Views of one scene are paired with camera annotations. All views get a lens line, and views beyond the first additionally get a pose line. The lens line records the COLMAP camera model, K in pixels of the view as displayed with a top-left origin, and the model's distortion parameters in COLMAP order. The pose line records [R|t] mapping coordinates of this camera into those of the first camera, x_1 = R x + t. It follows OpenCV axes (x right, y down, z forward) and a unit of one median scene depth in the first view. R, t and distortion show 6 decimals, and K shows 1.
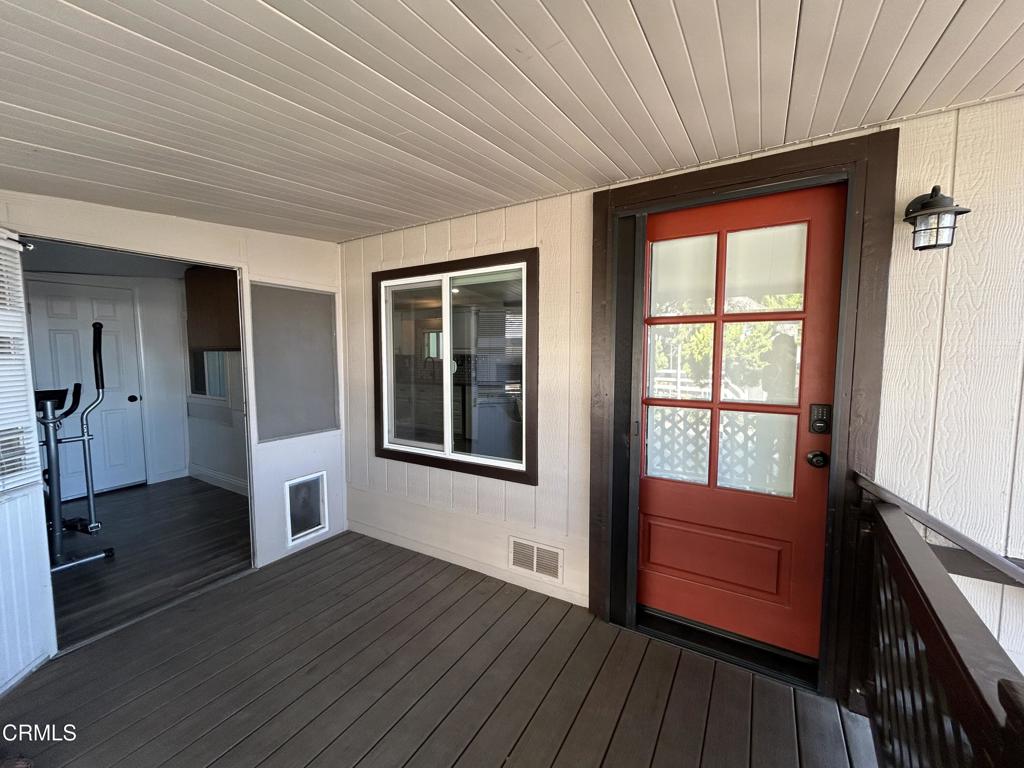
lens RADIAL K [[411.3, 0, 512.0], [0, 411.3, 384.0], [0, 0, 1]] dist [0.002173, 0.000648]
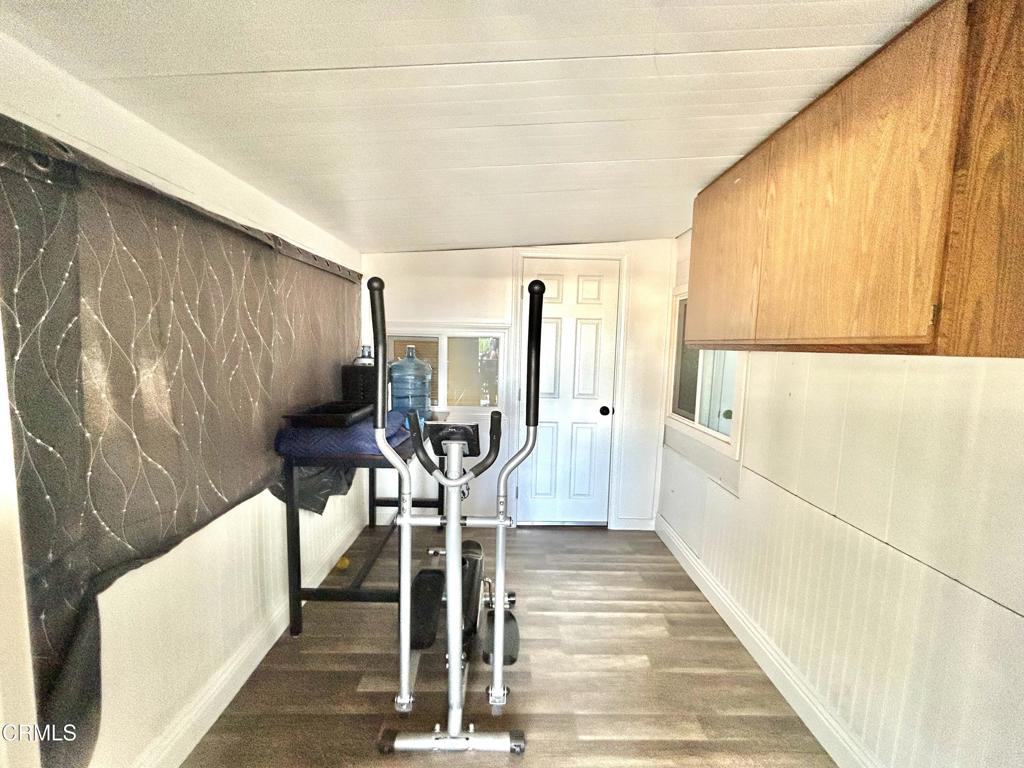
lens RADIAL K [[411.3, 0, 512.0], [0, 411.3, 384.0], [0, 0, 1]] dist [0.002173, 0.000648]
pose [[0.533761, 0.094605, -0.840327, -0.621741], [-0.092841, 0.994271, 0.052965, -0.057966], [0.840524, 0.049747, 0.539486, 0.726664]]
